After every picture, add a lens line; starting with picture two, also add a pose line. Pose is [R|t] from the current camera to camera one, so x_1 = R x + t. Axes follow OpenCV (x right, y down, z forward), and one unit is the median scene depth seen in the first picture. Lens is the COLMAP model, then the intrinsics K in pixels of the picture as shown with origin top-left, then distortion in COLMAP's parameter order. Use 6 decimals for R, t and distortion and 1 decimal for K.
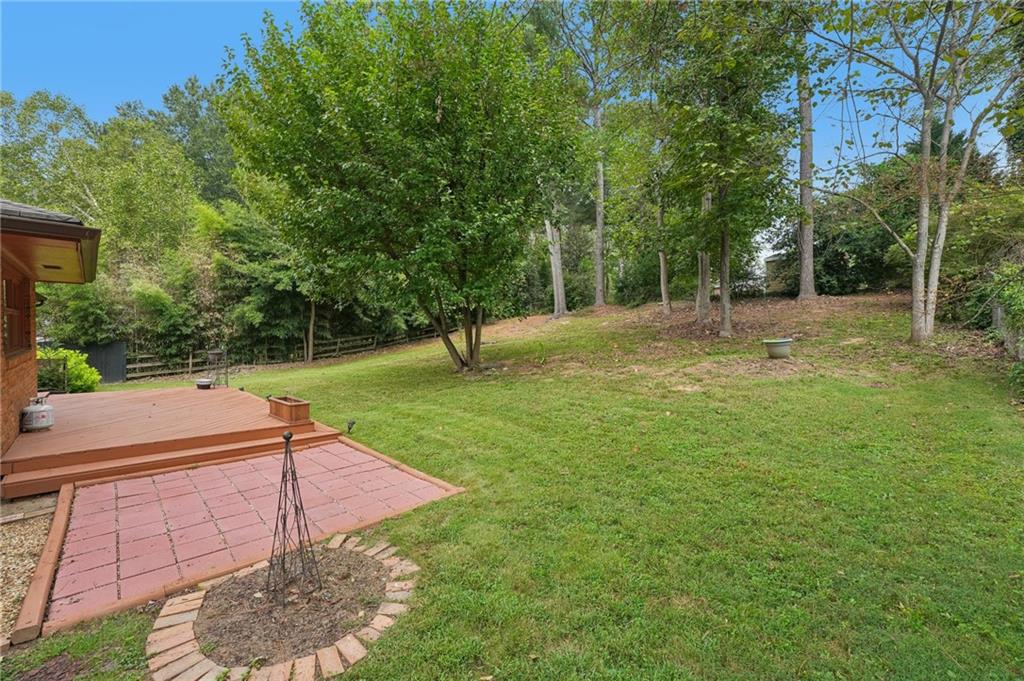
lens RADIAL K [[415.4, 0, 492.6], [0, 415.4, 338.6], [0, 0, 1]] dist [-0.022589, -0.000286]
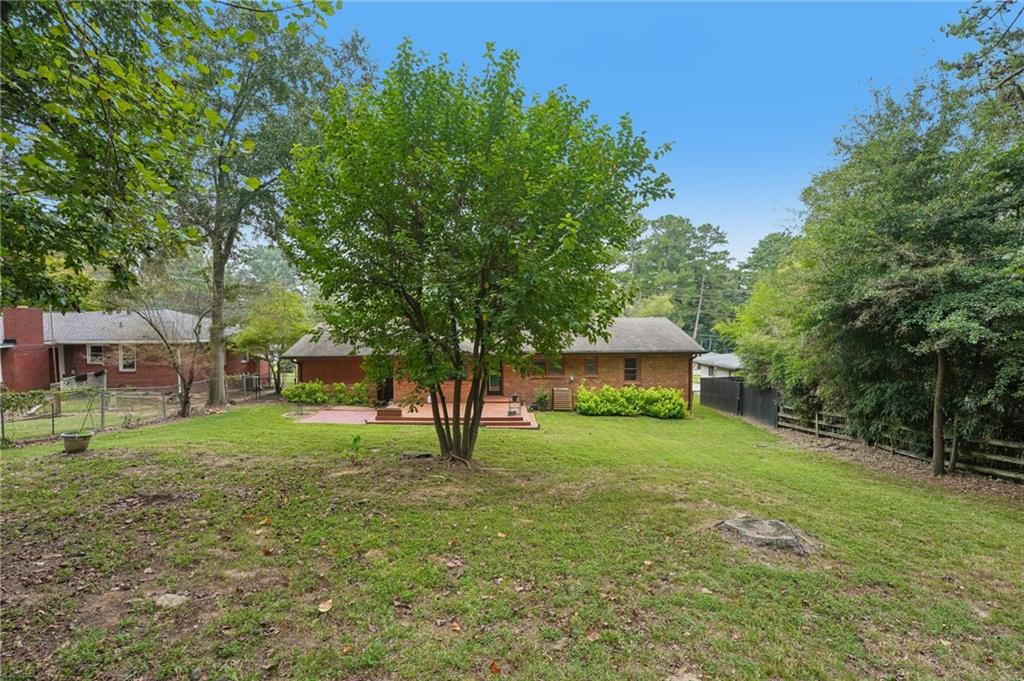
lens RADIAL K [[415.4, 0, 492.6], [0, 415.4, 338.6], [0, 0, 1]] dist [-0.022589, -0.000286]
pose [[-0.666996, 0.002302, -0.745058, 0.368469], [-0.019936, 0.999582, 0.020935, -0.131931], [0.744795, 0.028817, -0.666671, 1.154573]]
